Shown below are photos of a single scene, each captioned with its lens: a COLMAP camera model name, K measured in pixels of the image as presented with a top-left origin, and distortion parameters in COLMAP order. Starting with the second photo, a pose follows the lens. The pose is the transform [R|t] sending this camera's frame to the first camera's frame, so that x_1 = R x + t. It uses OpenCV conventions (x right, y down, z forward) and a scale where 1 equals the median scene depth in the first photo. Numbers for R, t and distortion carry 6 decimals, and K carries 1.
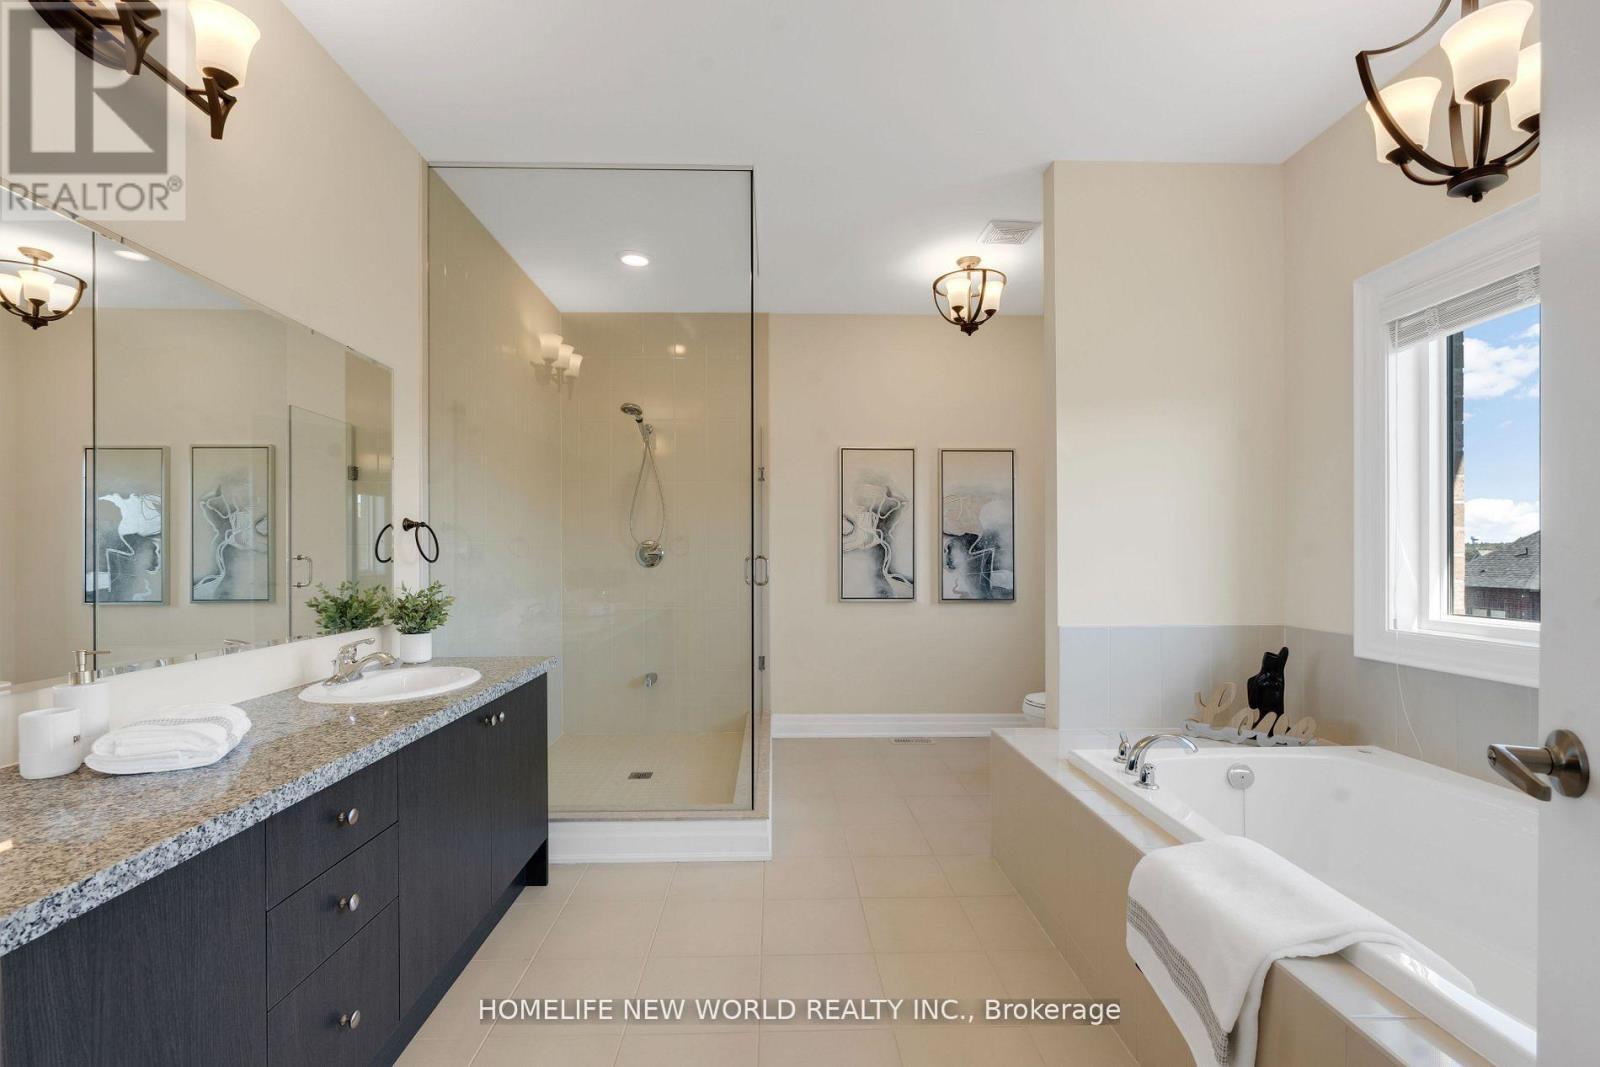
lens RADIAL K [[695.8, 0, 798.8], [0, 695.8, 548.3], [0, 0, 1]] dist [0.001846, 0.000390]
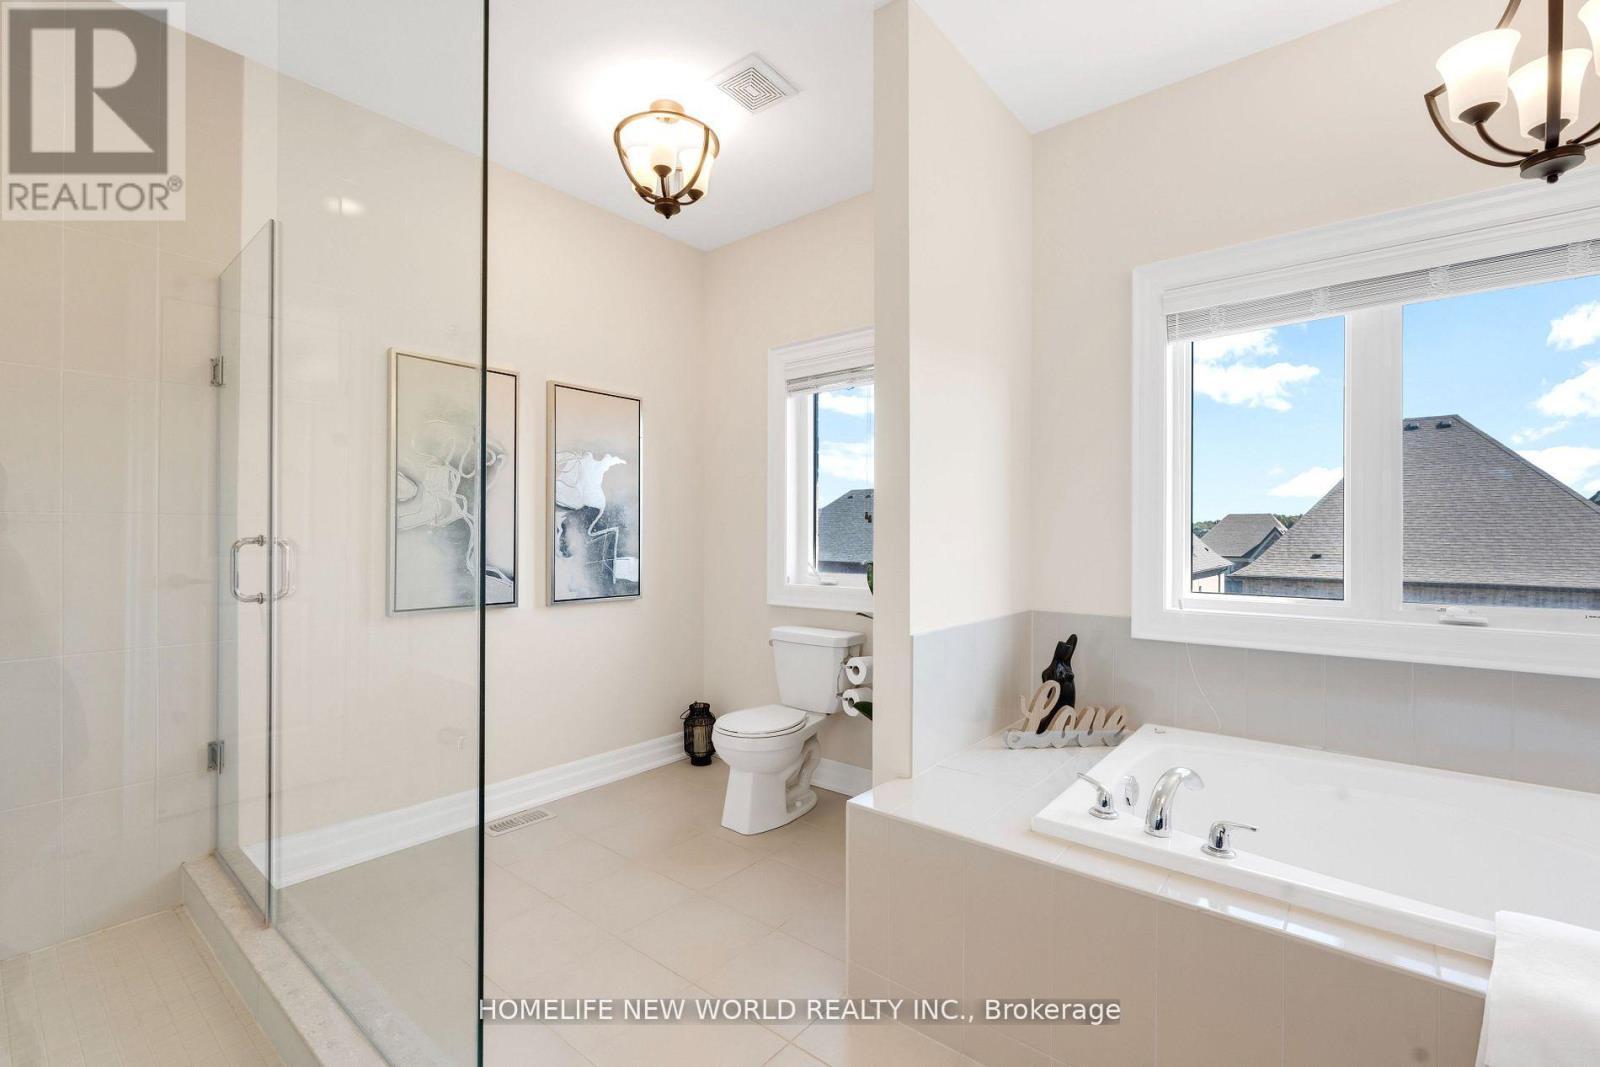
lens RADIAL K [[695.8, 0, 796.8], [0, 695.8, 534.2], [0, 0, 1]] dist [0.001846, 0.000390]
pose [[0.662522, 0.003969, 0.749032, -0.150306], [-0.009525, 0.999950, 0.003126, 0.002905], [-0.748982, -0.009205, 0.662526, 0.365219]]
